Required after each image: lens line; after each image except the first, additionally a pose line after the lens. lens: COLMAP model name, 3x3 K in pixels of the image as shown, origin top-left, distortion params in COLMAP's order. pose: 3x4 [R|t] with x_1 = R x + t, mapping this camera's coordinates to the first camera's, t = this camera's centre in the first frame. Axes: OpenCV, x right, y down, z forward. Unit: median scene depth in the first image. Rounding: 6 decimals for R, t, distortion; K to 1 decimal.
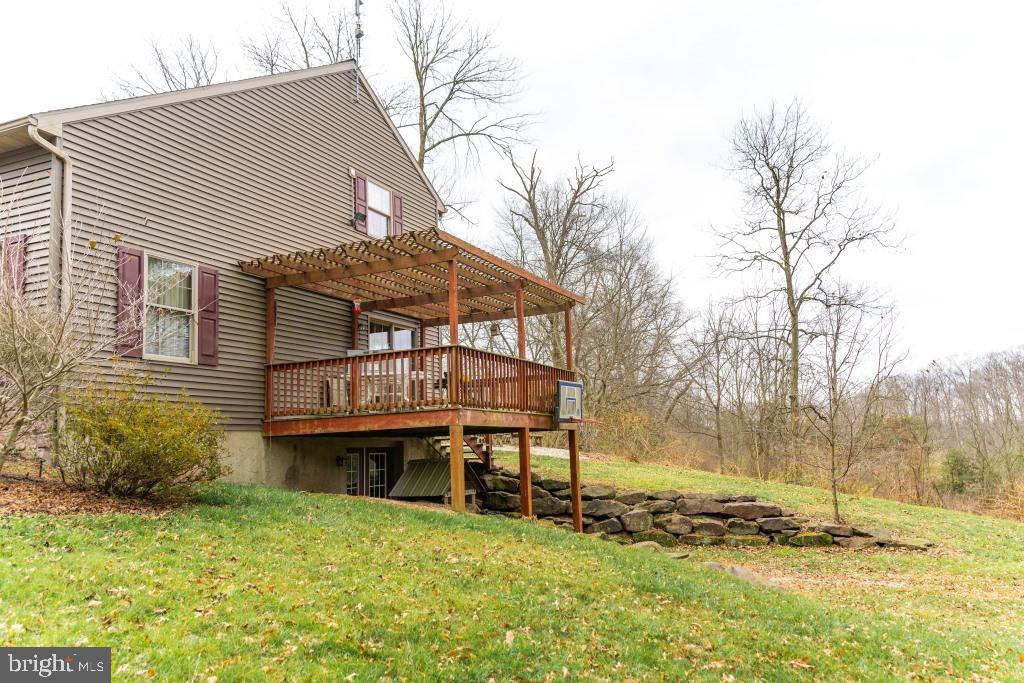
lens RADIAL K [[790.5, 0, 512.1], [0, 790.5, 341.4], [0, 0, 1]] dist [0.043987, -0.003625]
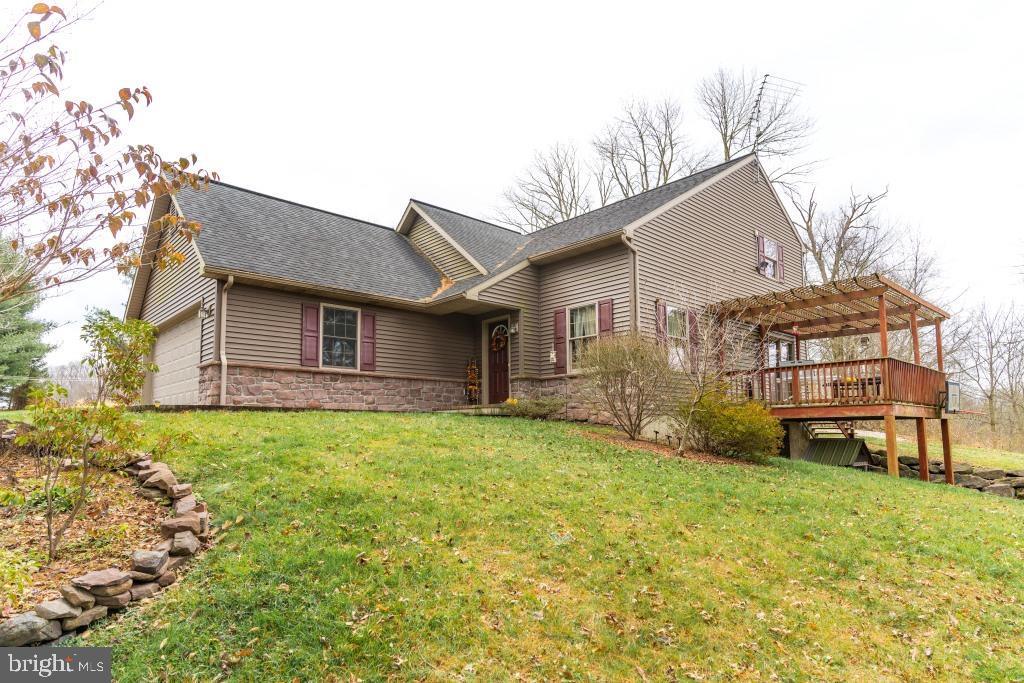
lens RADIAL K [[586.7, 0, 506.1], [0, 586.7, 374.0], [0, 0, 1]] dist [-0.005835, -0.000641]
pose [[0.917404, -0.012558, -0.397759, -0.182277], [0.031227, 0.998692, 0.040494, -0.018318], [0.396730, -0.049570, 0.916596, -0.124961]]
